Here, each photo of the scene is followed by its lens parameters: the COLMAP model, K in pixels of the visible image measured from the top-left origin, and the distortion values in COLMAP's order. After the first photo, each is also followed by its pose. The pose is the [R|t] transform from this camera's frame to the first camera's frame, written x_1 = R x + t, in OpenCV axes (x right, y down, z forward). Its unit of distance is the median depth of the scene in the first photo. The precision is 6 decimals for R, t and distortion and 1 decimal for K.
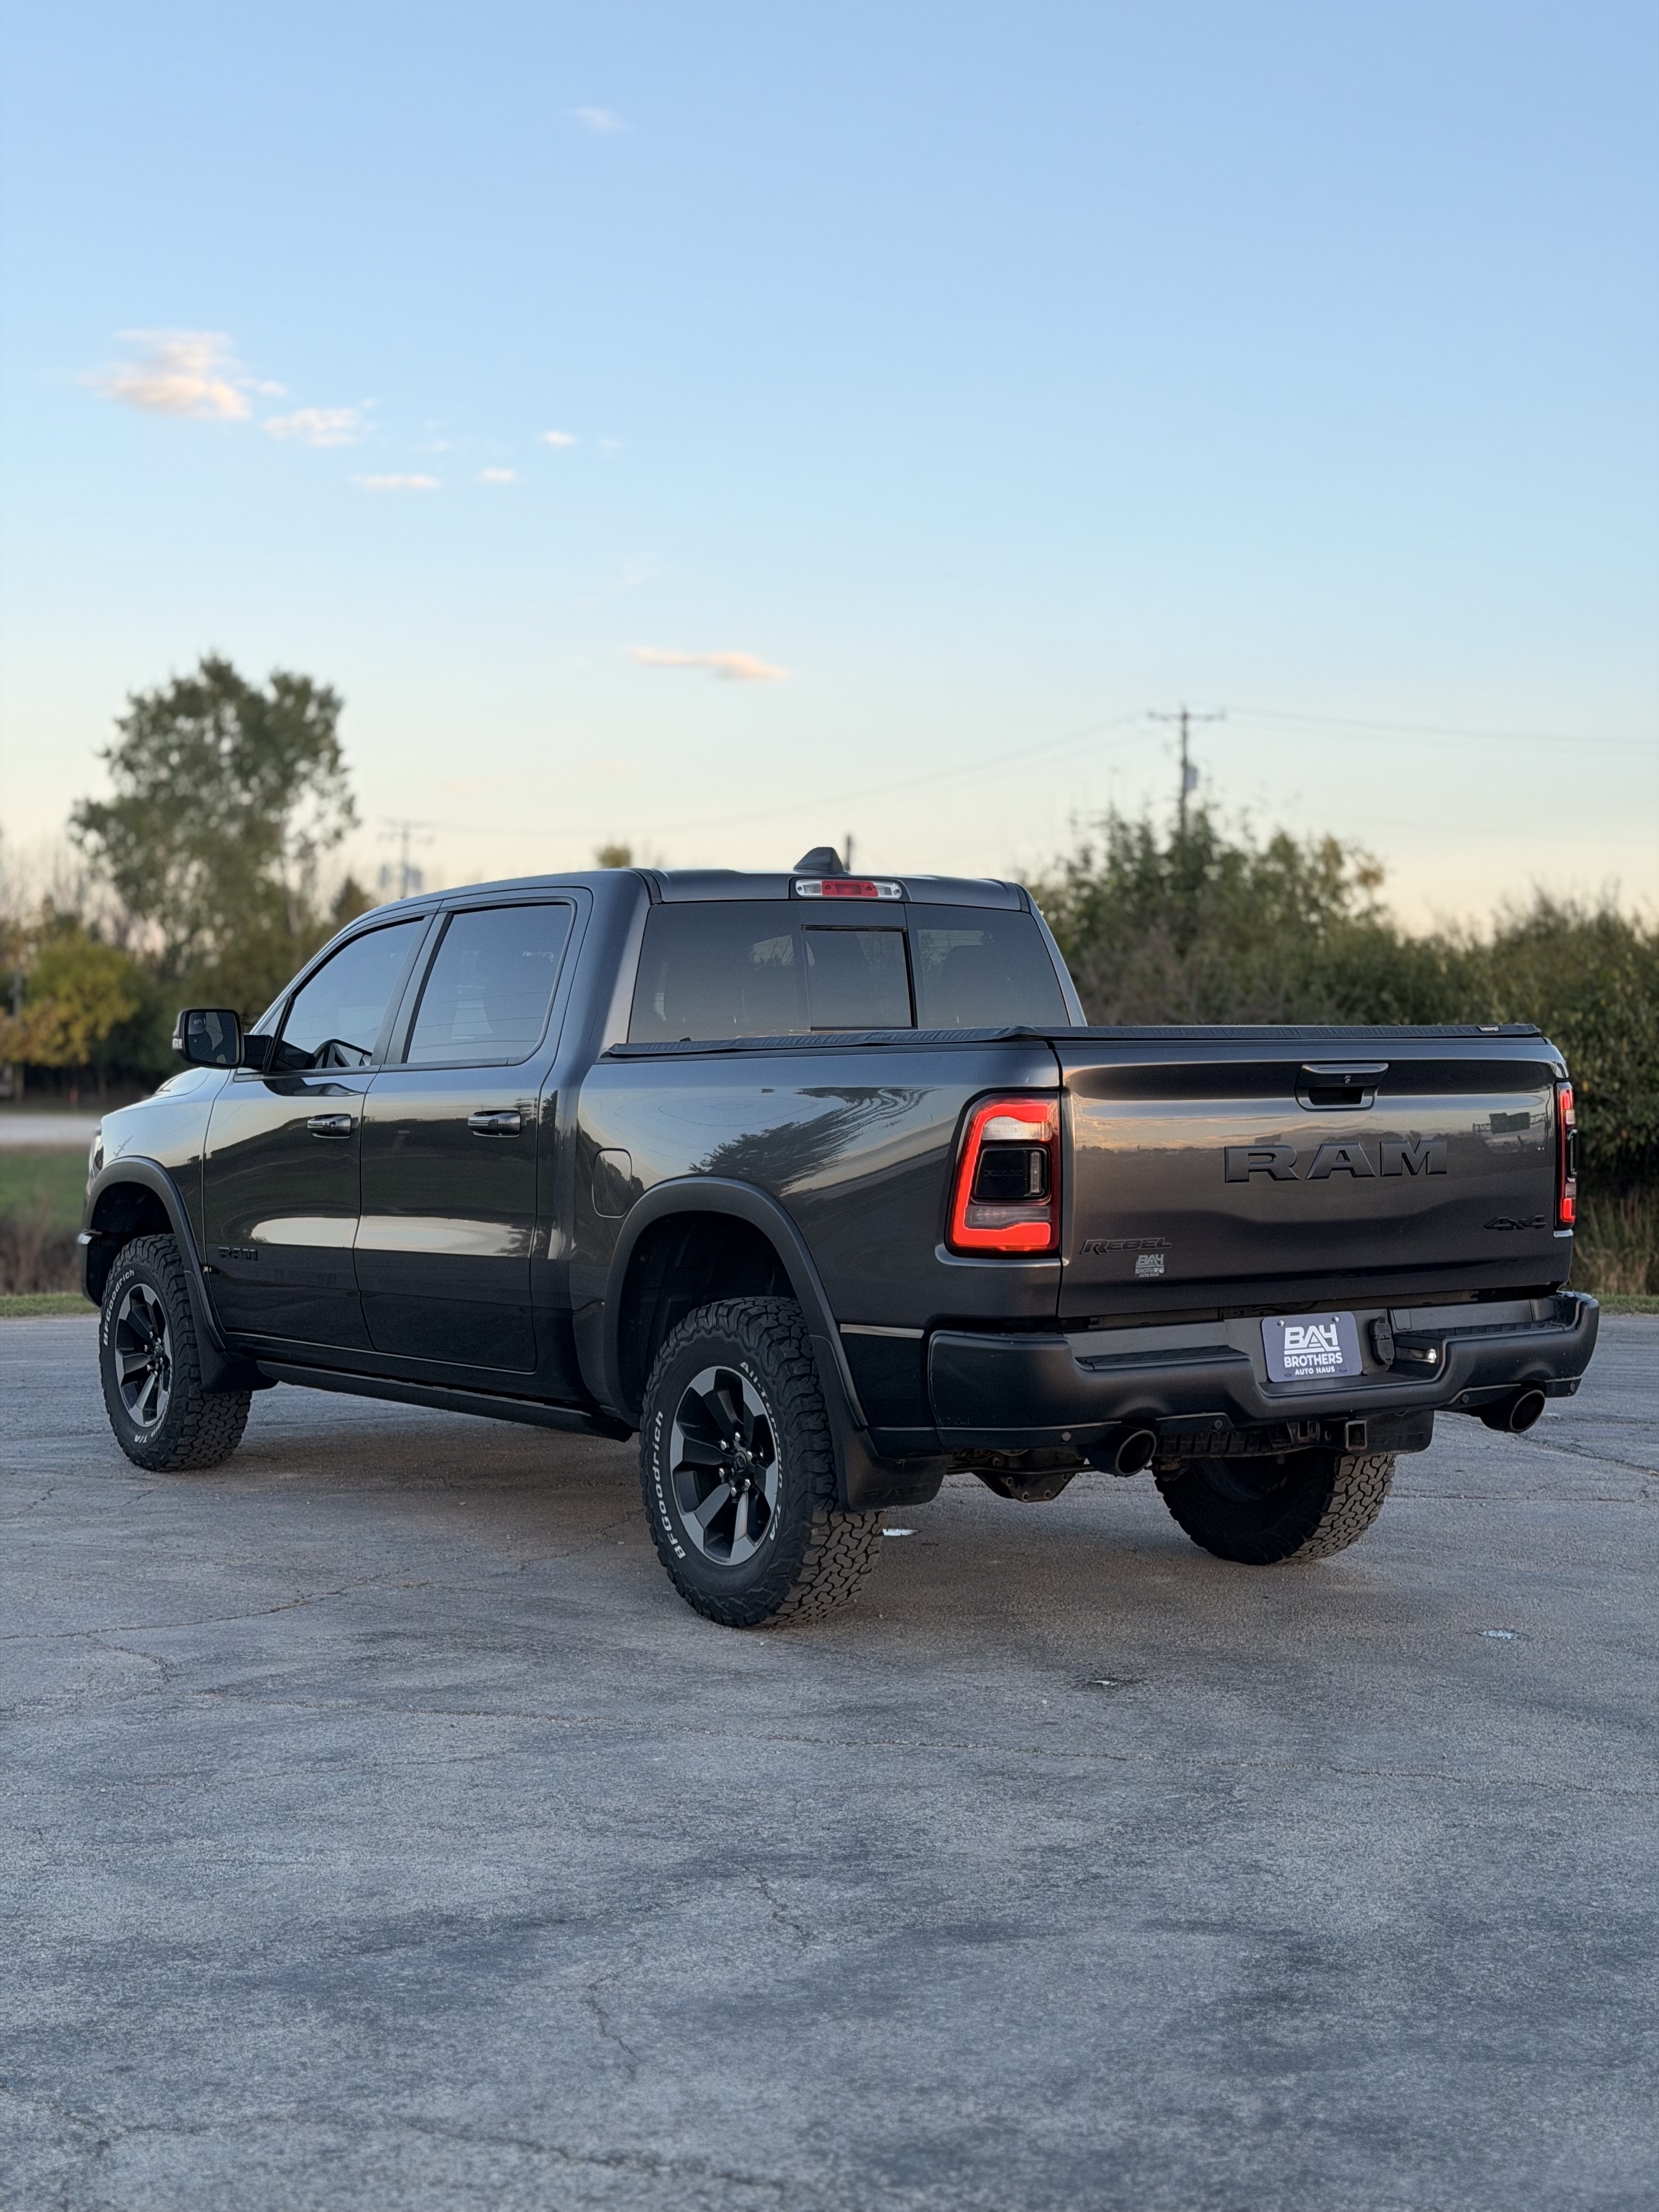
lens RADIAL K [[3119.6, 0, 829.5], [0, 3119.6, 1106.0], [0, 0, 1]] dist [0.050039, -0.018761]
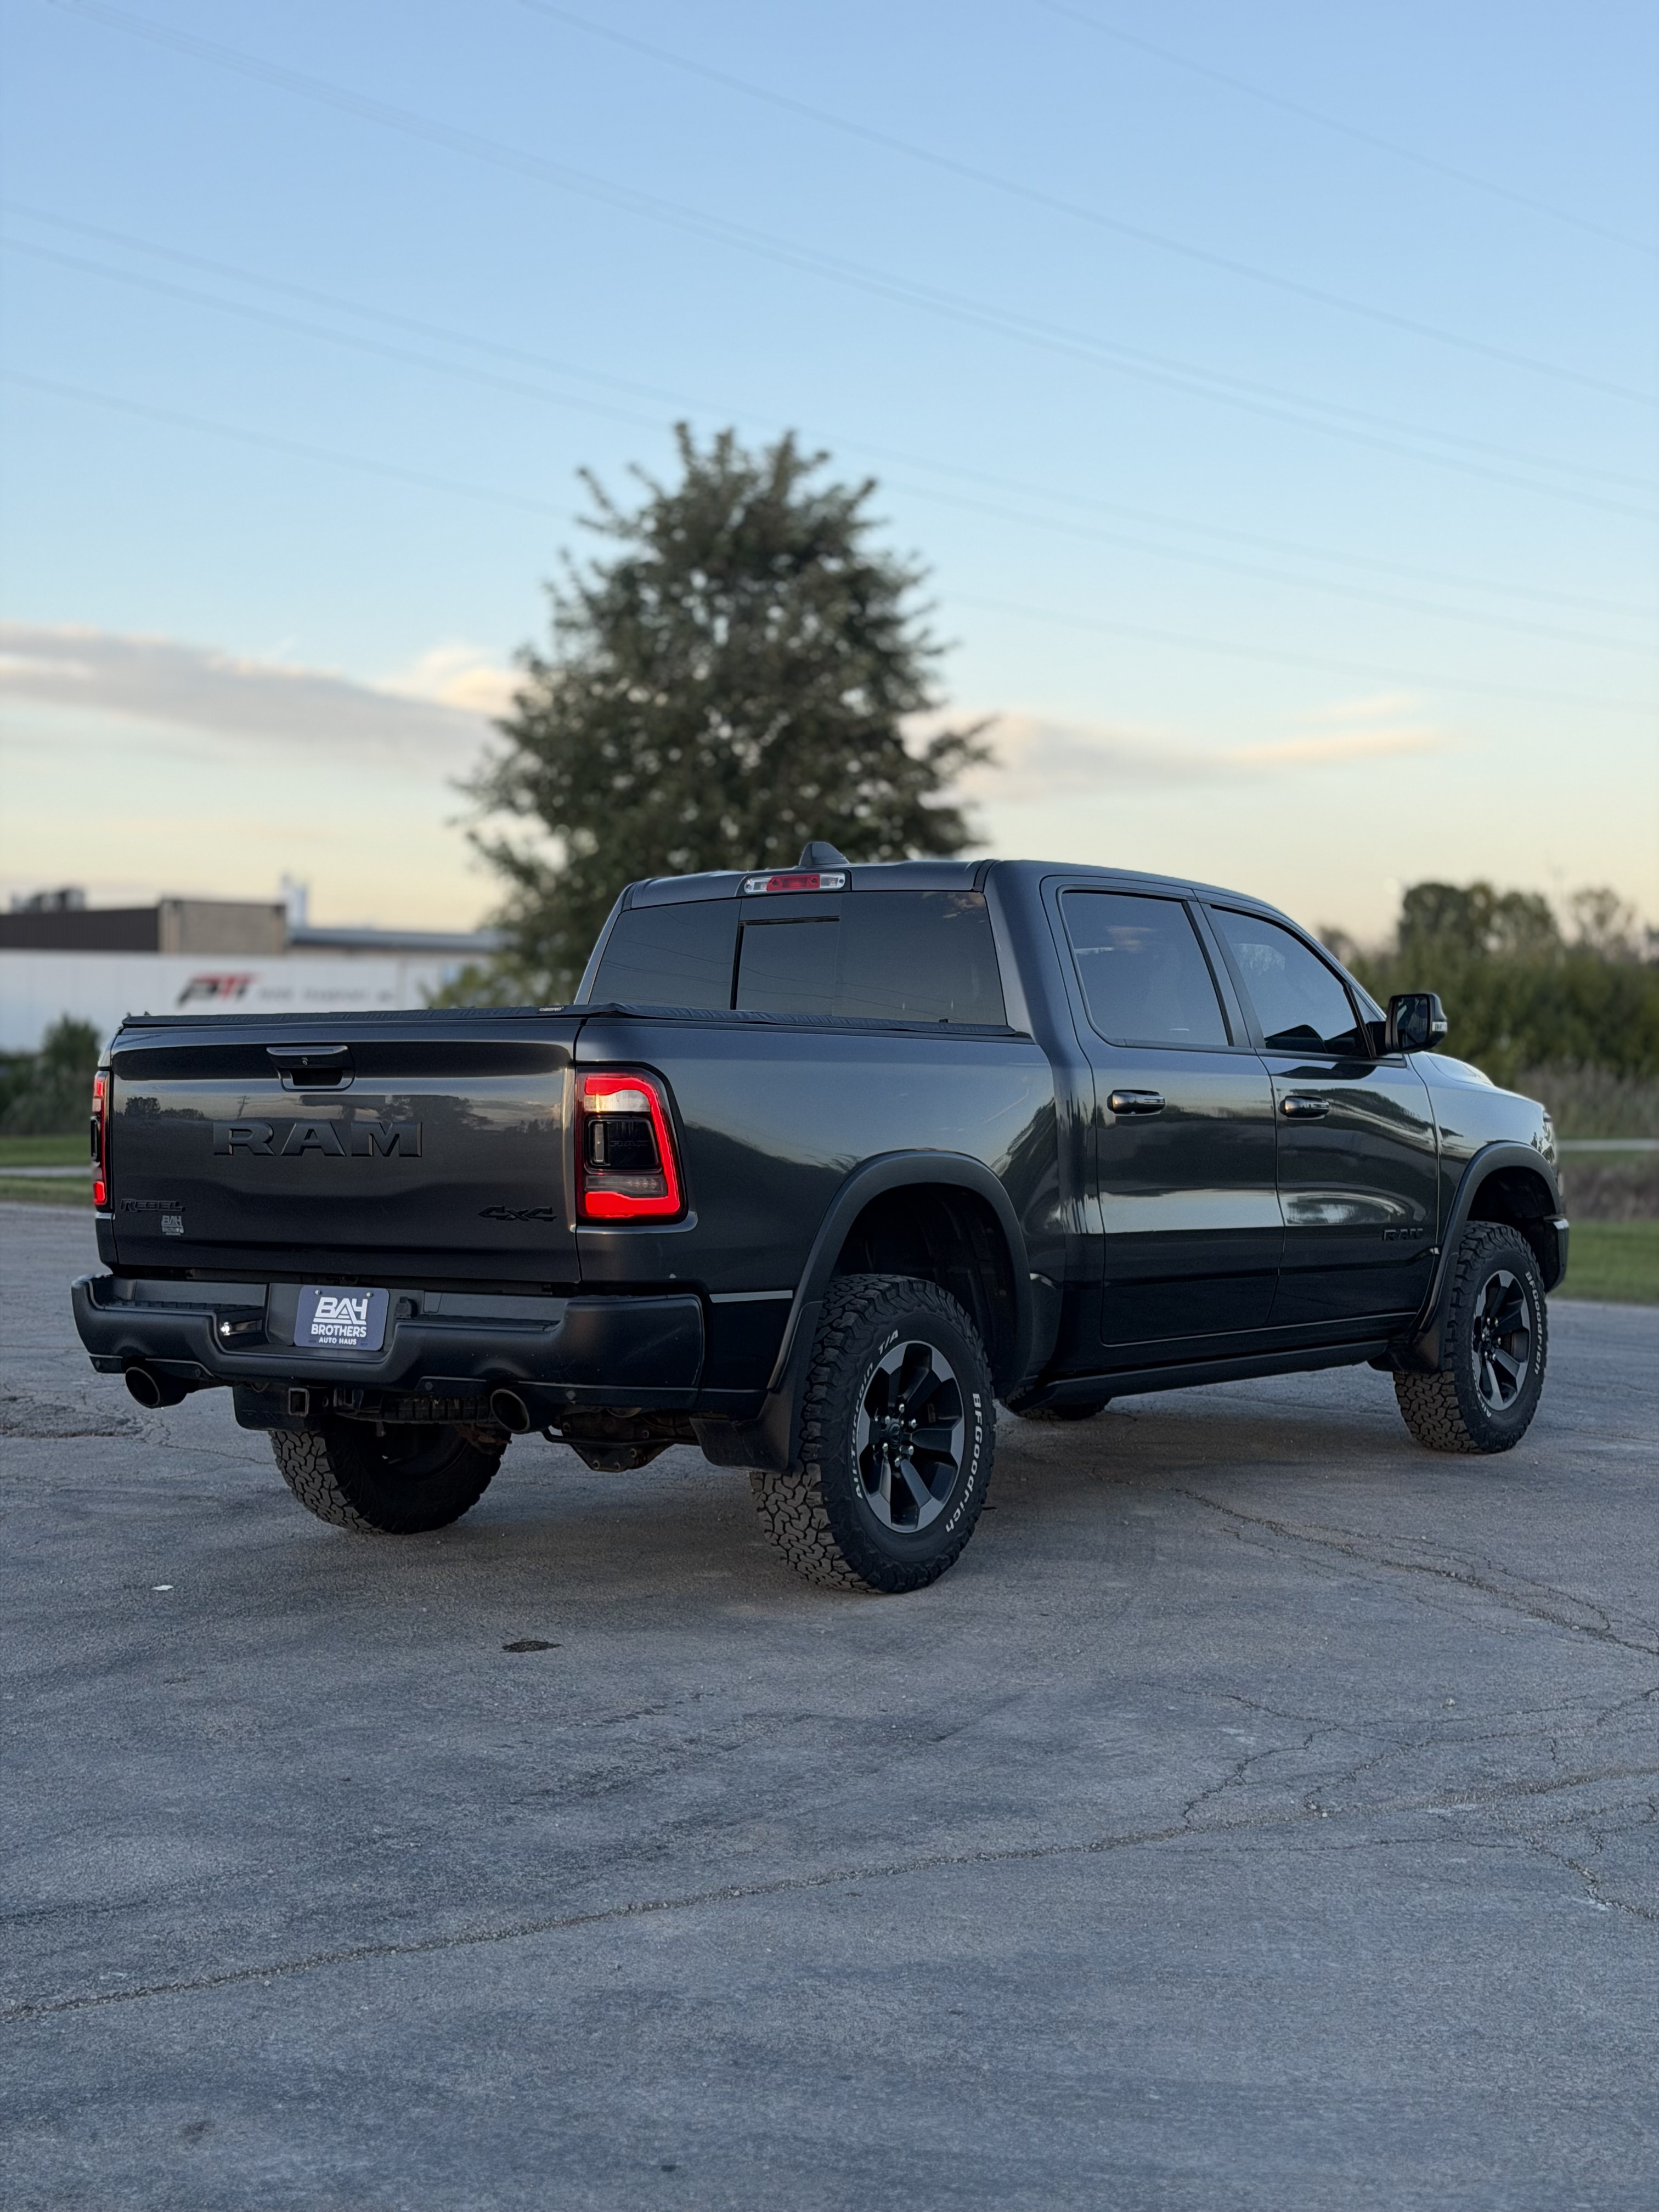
lens RADIAL K [[3119.6, 0, 829.5], [0, 3119.6, 1106.0], [0, 0, 1]] dist [0.050039, -0.018761]
pose [[0.334721, 0.007869, -0.942284, 1.191679], [-0.014073, 0.999895, 0.003351, 0.000765], [0.942212, 0.012139, 0.334797, 0.806821]]
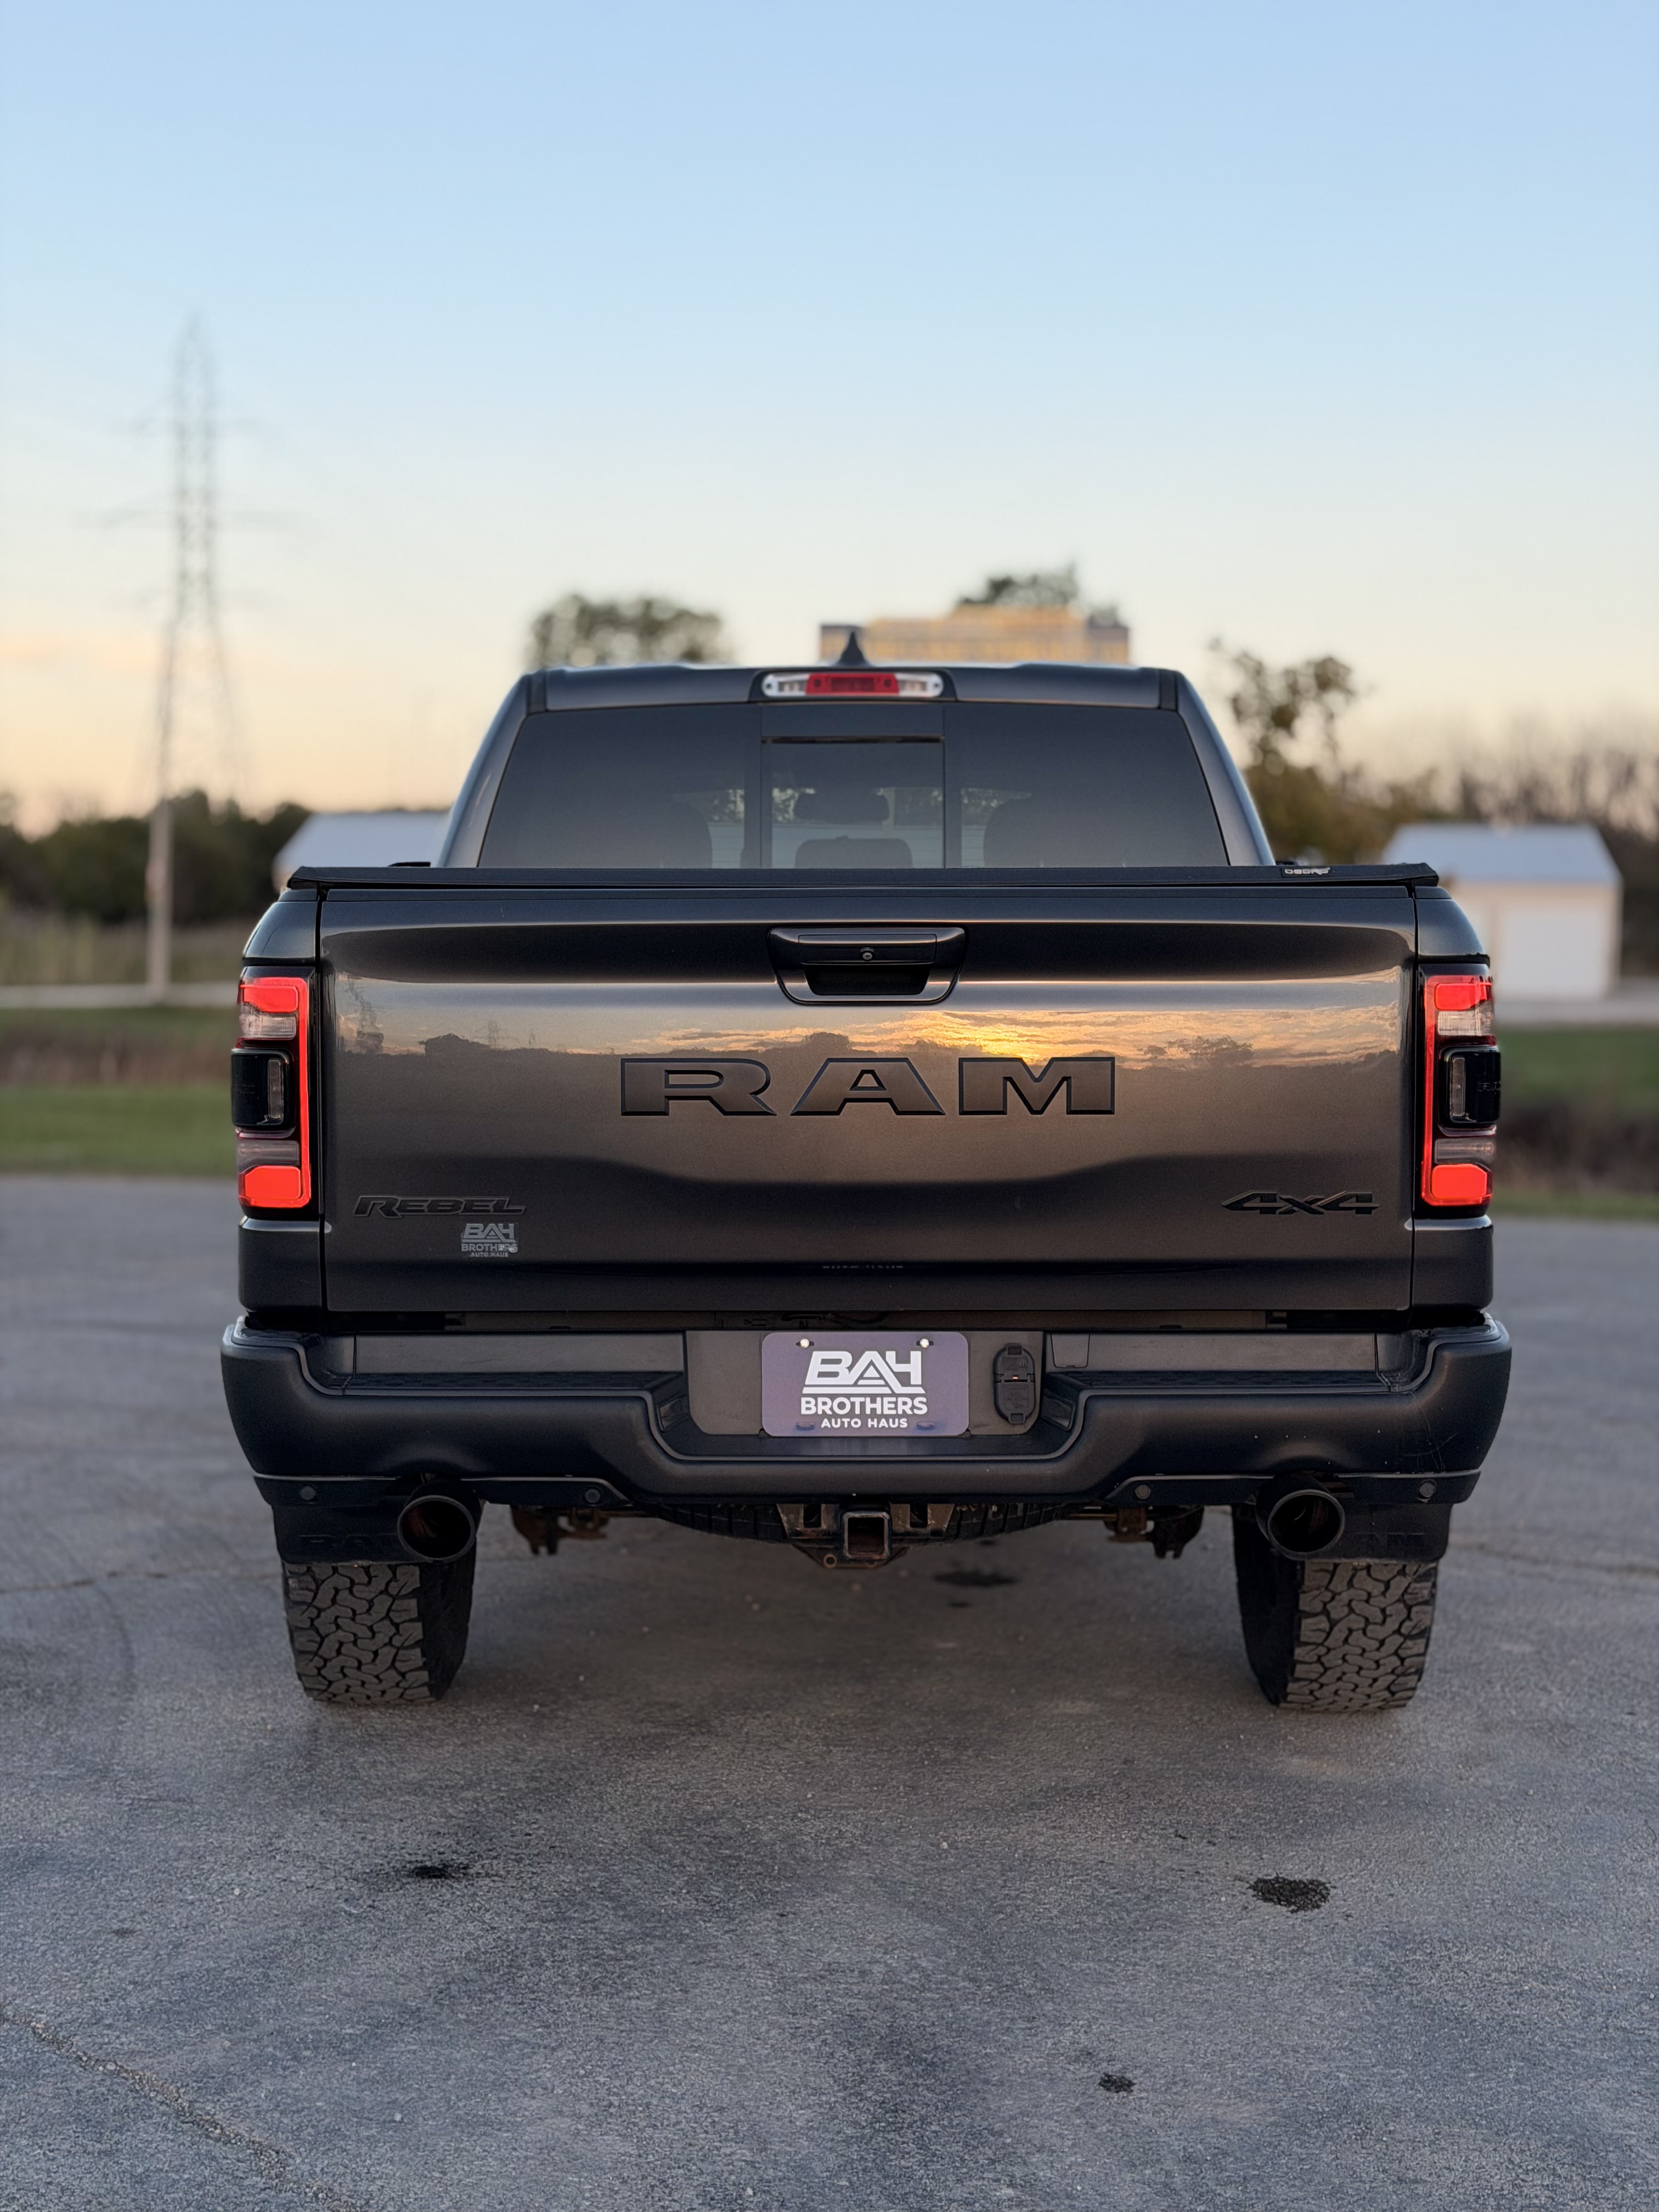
lens RADIAL K [[3119.6, 0, 829.5], [0, 3119.6, 1106.0], [0, 0, 1]] dist [0.050039, -0.018761]
pose [[0.818642, 0.036264, -0.573158, 0.503001], [-0.013771, 0.998957, 0.043536, -0.004984], [0.574139, -0.027747, 0.818287, 0.492615]]
